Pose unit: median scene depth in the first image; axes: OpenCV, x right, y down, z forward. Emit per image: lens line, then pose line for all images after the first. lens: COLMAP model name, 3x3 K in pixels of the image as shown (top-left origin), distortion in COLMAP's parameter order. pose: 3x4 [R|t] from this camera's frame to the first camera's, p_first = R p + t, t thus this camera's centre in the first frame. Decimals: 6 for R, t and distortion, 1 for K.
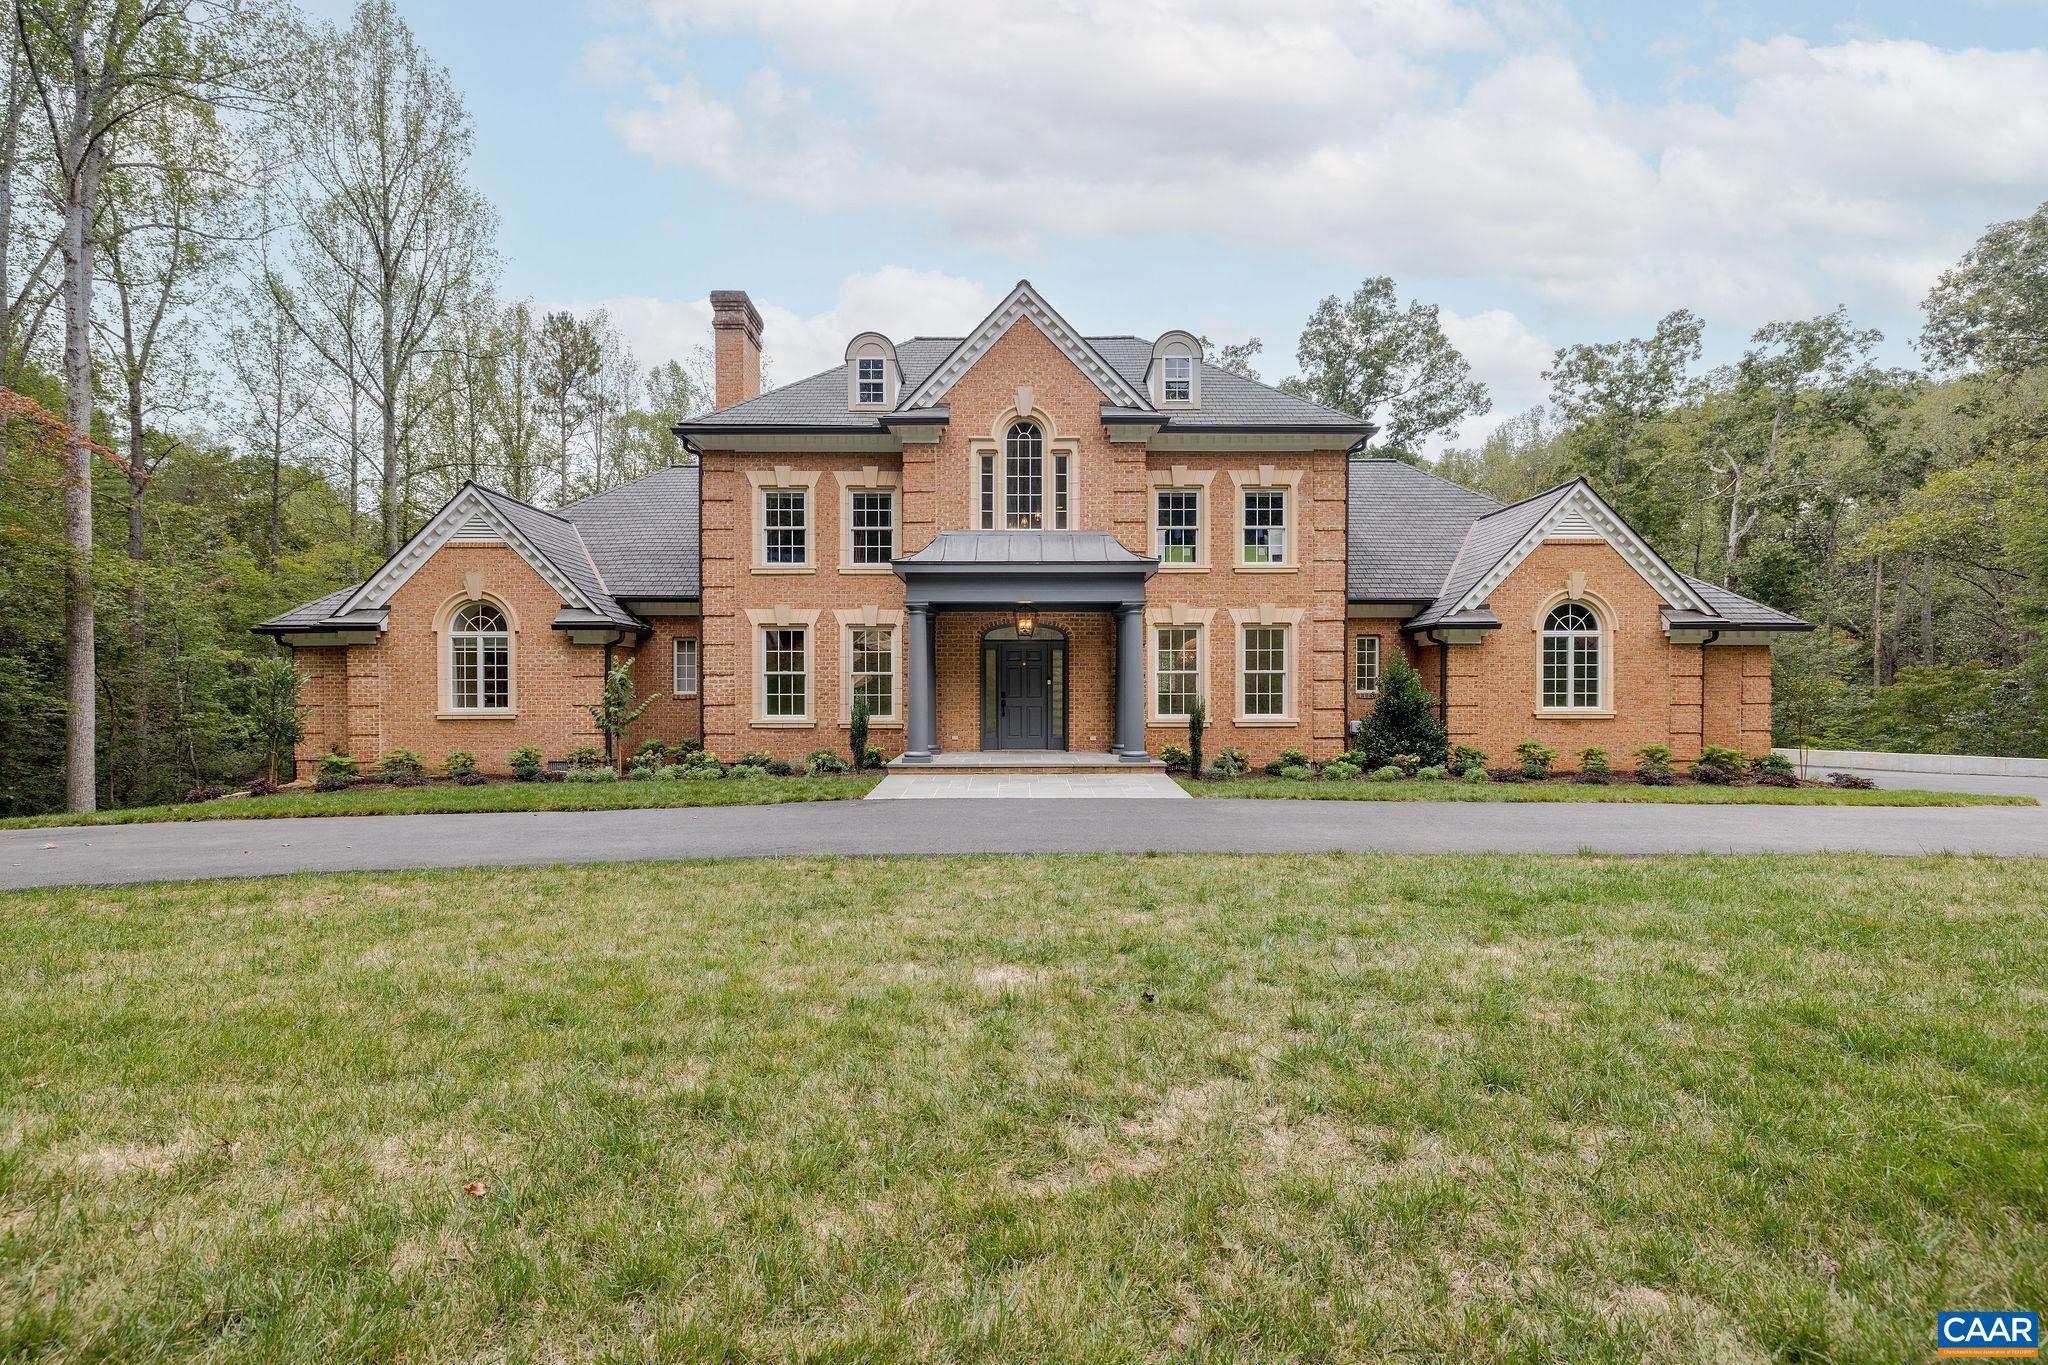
lens RADIAL K [[906.7, 0, 1029.8], [0, 906.7, 716.4], [0, 0, 1]] dist [-0.003625, -0.000544]
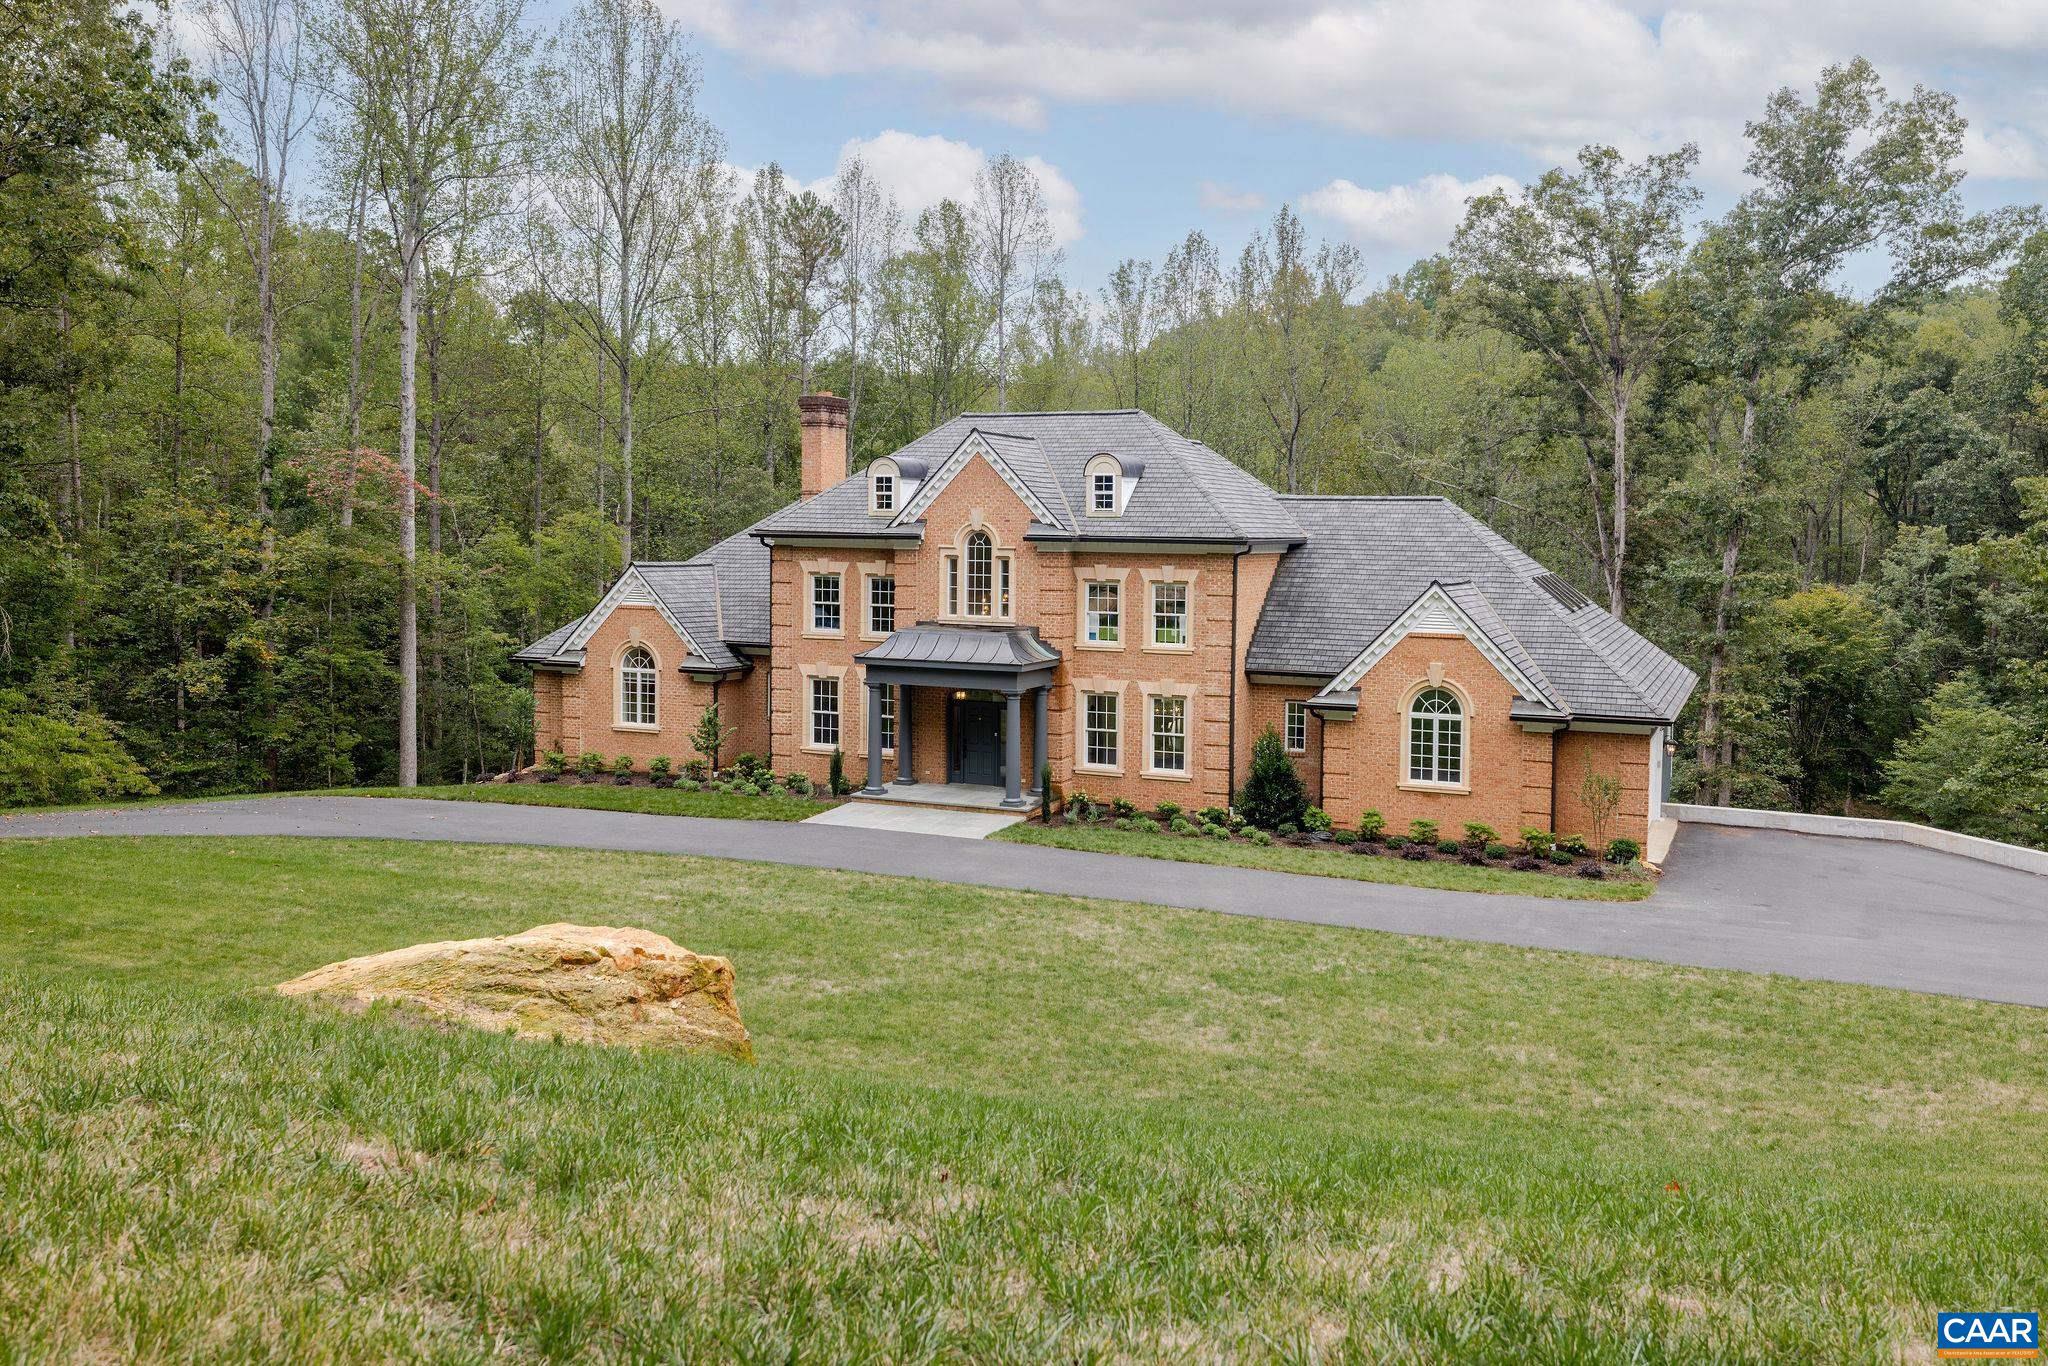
lens RADIAL K [[1691.9, 0, 1024.3], [0, 1691.9, 675.6], [0, 0, 1]] dist [-0.049923, -0.002354]
pose [[0.909678, 0.049000, -0.412413, 1.007253], [-0.023152, 0.997454, 0.067443, -0.274194], [0.414668, -0.051804, 0.908497, -1.115494]]
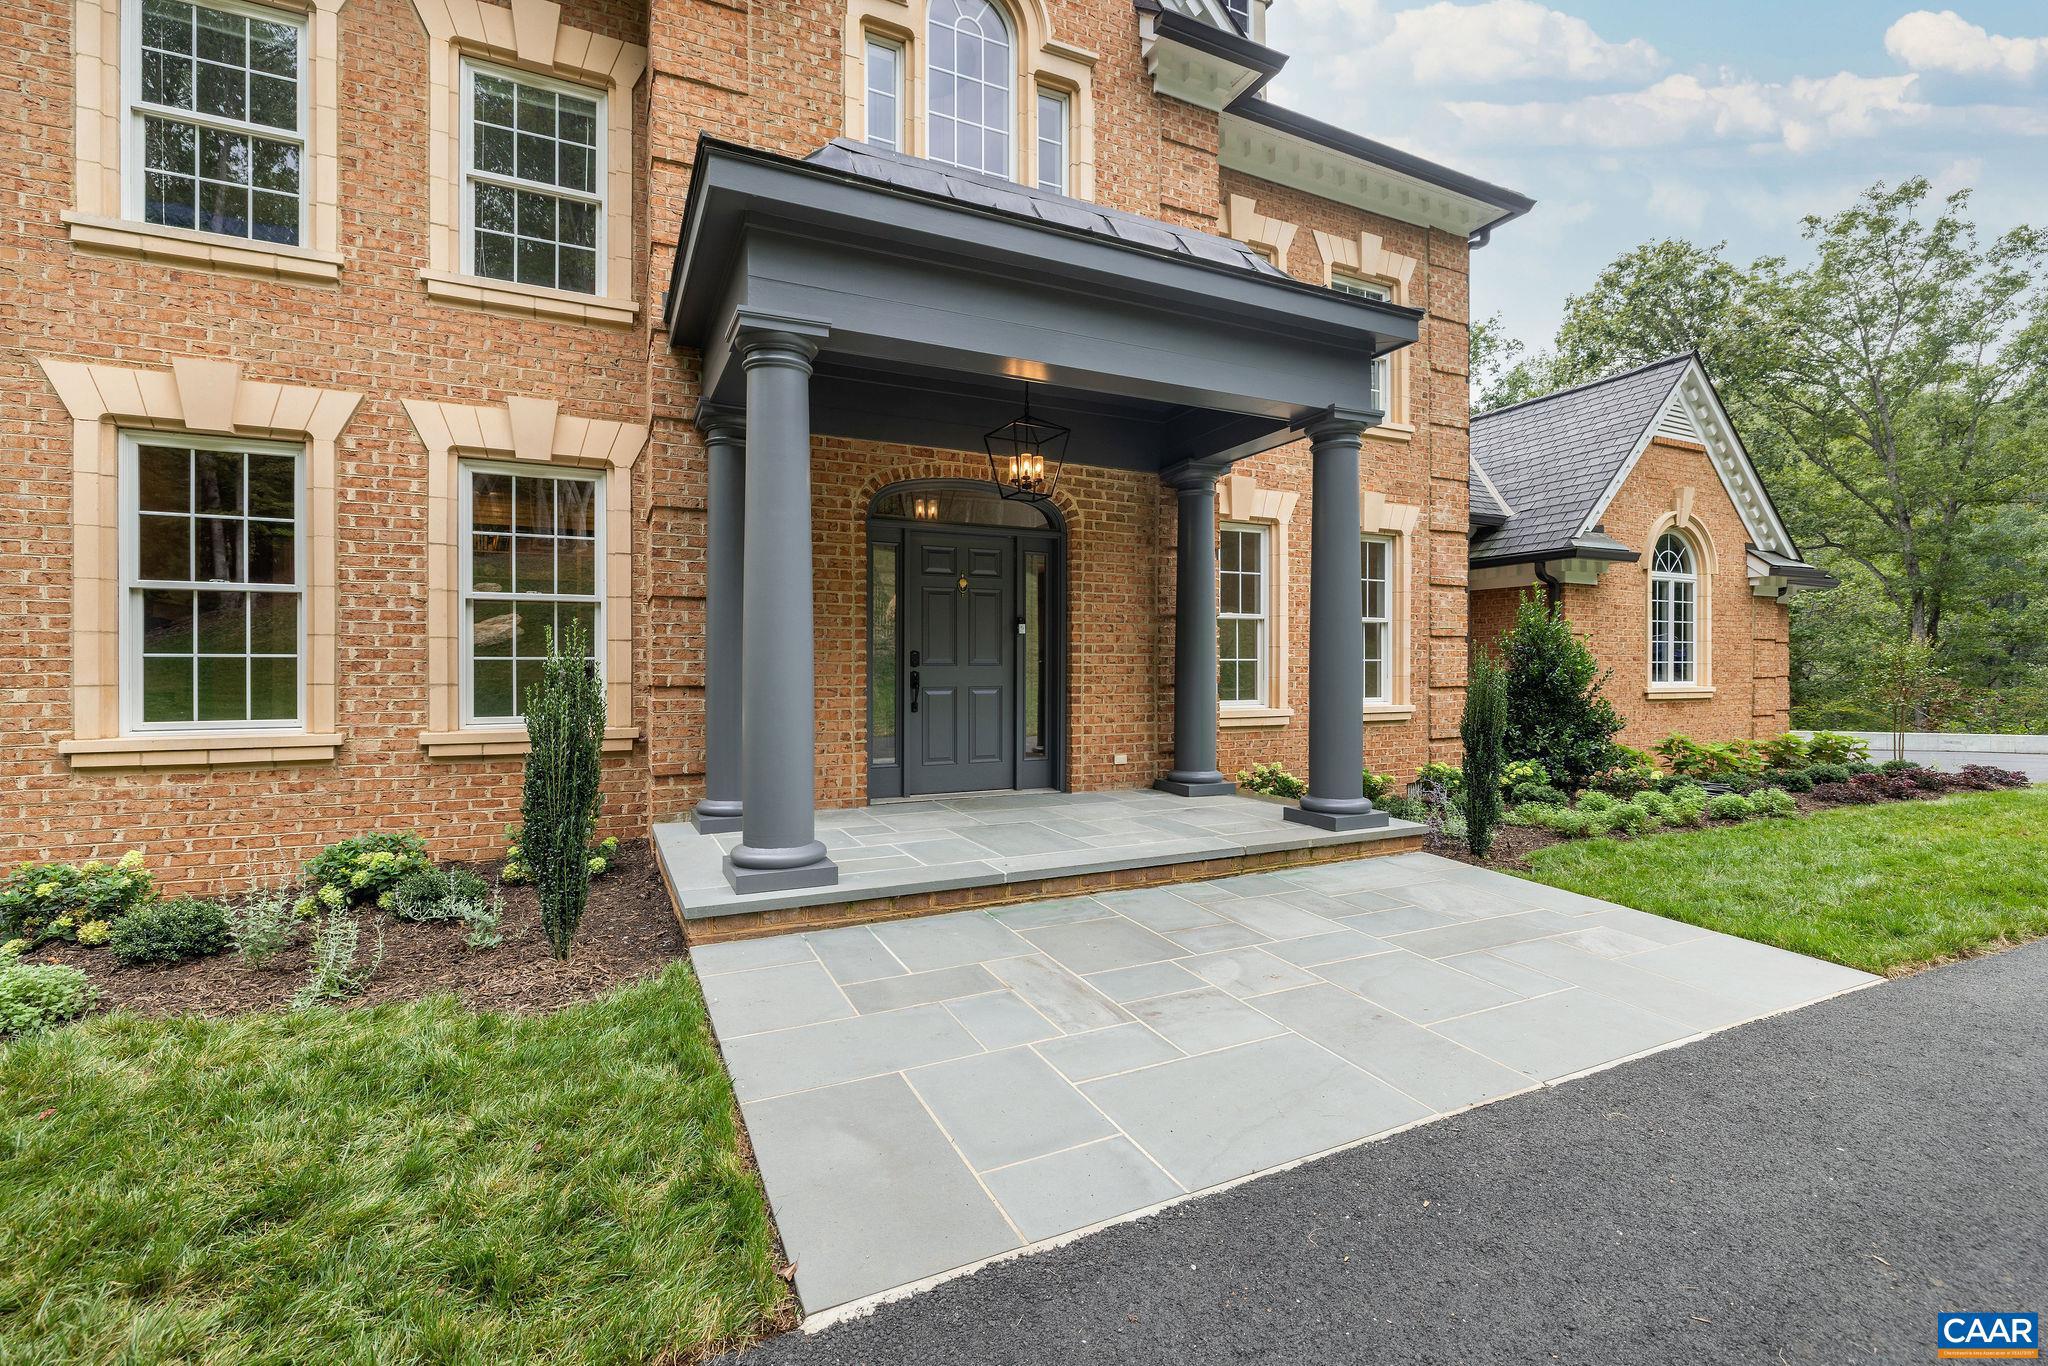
lens RADIAL K [[906.7, 0, 1025.7], [0, 906.7, 678.9], [0, 0, 1]] dist [-0.003625, -0.000544]
pose [[0.899141, -0.003905, 0.437642, -0.156965], [0.010830, 0.999853, -0.013330, -0.008821], [-0.437526, 0.016725, 0.899050, 0.601602]]
